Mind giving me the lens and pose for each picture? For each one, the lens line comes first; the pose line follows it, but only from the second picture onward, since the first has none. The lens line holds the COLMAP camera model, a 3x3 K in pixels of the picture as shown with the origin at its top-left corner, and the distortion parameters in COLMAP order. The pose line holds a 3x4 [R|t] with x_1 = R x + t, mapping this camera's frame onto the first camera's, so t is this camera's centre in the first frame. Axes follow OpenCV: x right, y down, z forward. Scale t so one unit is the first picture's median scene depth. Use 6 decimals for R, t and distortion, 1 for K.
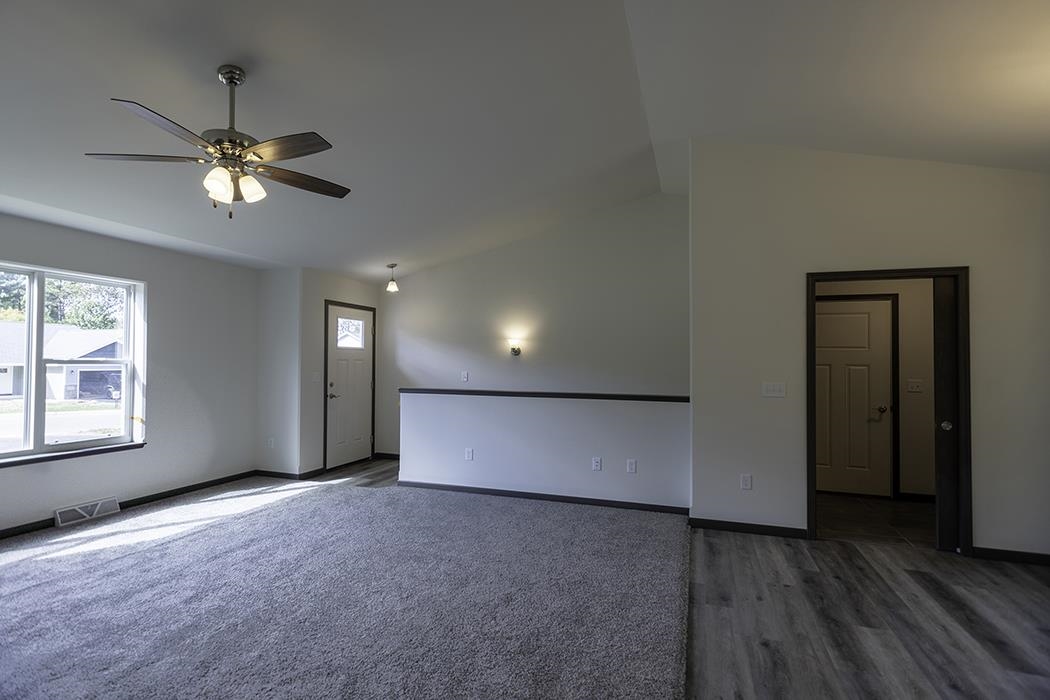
lens RADIAL K [[526.0, 0, 531.9], [0, 526.0, 344.7], [0, 0, 1]] dist [0.002908, 0.000405]
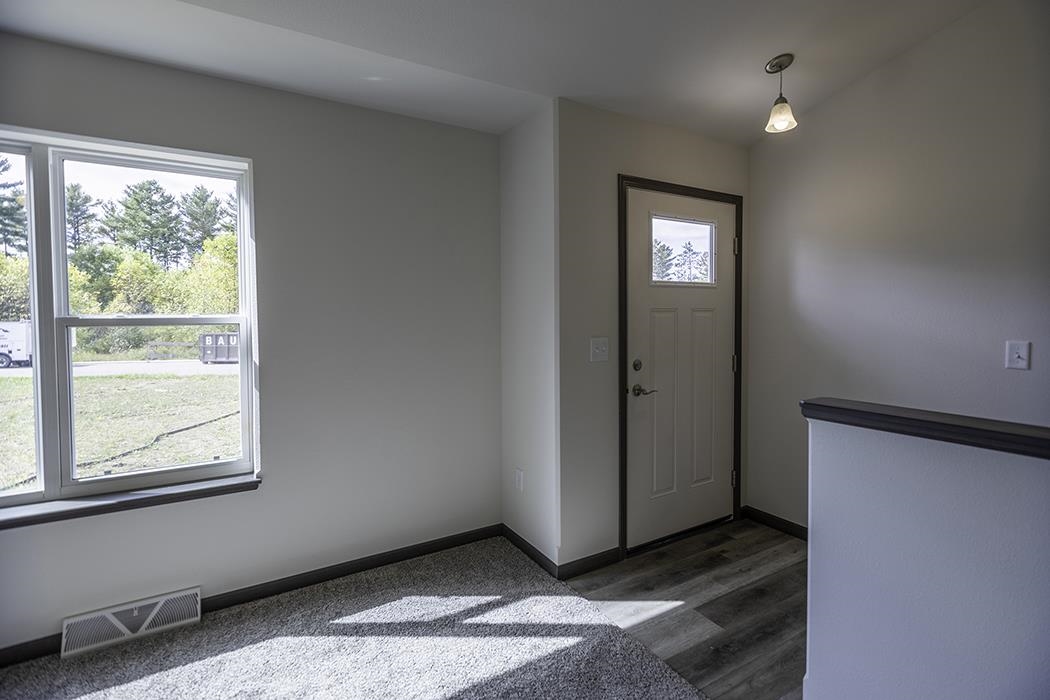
lens RADIAL K [[526.0, 0, 531.9], [0, 526.0, 344.7], [0, 0, 1]] dist [0.002908, 0.000405]
pose [[0.764092, 0.022429, -0.644717, -0.160668], [0.035607, 0.996406, 0.076864, 0.020259], [0.644124, -0.081688, 0.760547, 0.608561]]
